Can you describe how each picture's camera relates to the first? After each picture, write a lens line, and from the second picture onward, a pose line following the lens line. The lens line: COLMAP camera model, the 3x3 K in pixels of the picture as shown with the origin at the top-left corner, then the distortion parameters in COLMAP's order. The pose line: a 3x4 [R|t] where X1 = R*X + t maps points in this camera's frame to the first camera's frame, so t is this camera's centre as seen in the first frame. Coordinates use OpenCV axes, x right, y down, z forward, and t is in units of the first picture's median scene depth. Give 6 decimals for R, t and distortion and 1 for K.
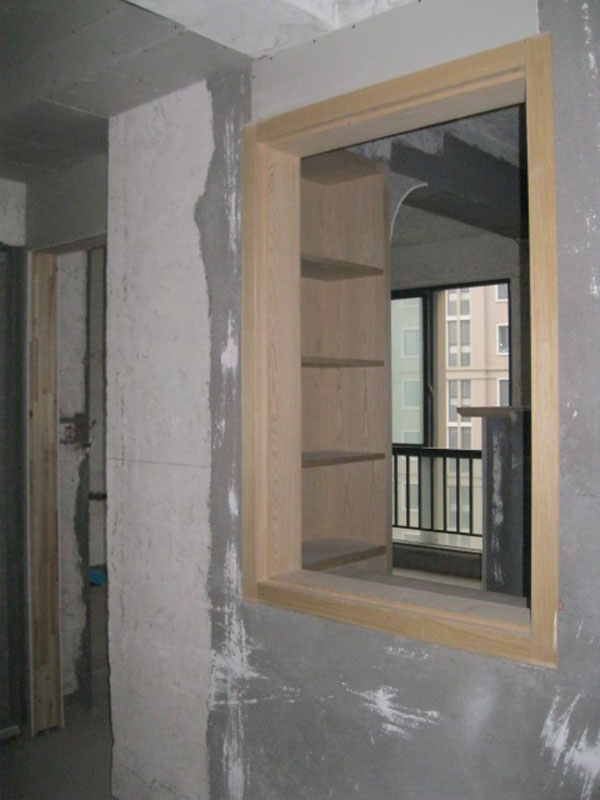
lens RADIAL K [[803.8, 0, 320.8], [0, 803.8, 400.1], [0, 0, 1]] dist [-0.102802, 0.010994]
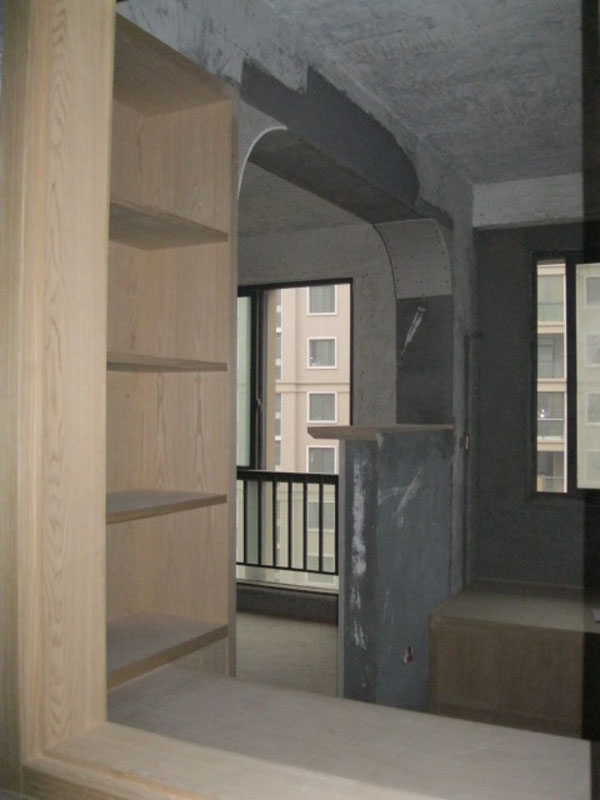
lens RADIAL K [[803.8, 0, 320.8], [0, 803.8, 400.1], [0, 0, 1]] dist [-0.102802, 0.010994]
pose [[0.971488, 0.013019, 0.236732, -0.006903], [-0.009318, 0.999816, -0.016746, -0.005195], [-0.236907, 0.014063, 0.971431, 0.269651]]
